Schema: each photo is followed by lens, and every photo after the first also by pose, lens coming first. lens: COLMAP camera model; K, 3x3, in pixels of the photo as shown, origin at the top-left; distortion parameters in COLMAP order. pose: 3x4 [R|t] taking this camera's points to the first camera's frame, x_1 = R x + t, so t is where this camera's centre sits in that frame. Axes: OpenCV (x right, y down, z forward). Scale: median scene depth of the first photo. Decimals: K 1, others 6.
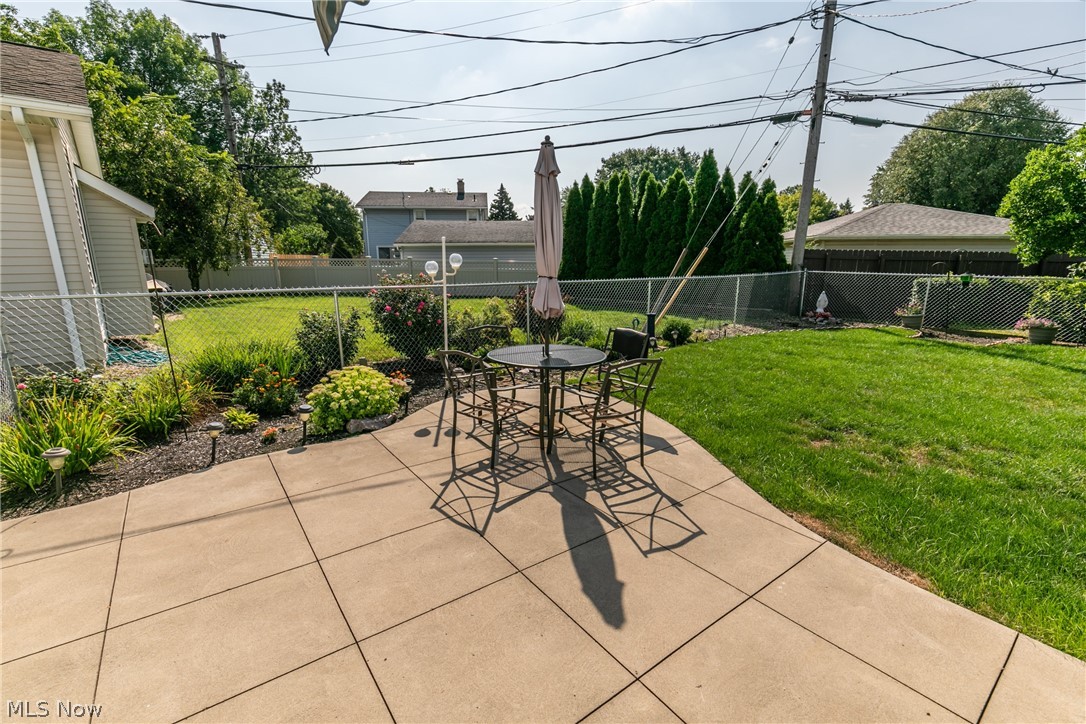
lens RADIAL K [[481.2, 0, 543.3], [0, 481.2, 366.3], [0, 0, 1]] dist [0.005927, 0.000832]
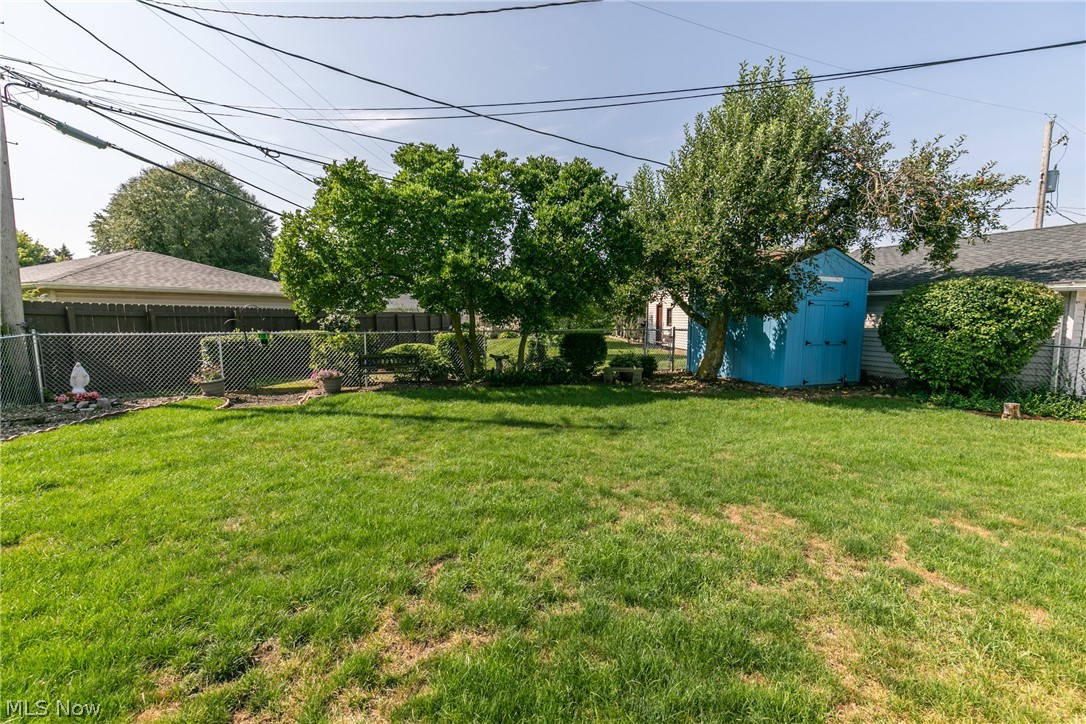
lens RADIAL K [[481.2, 0, 542.6], [0, 481.2, 367.1], [0, 0, 1]] dist [0.005927, 0.000832]
pose [[0.256435, -0.109483, 0.960341, 0.088121], [0.213581, 0.975422, 0.054171, -0.043192], [-0.942669, 0.191219, 0.273516, 0.185036]]
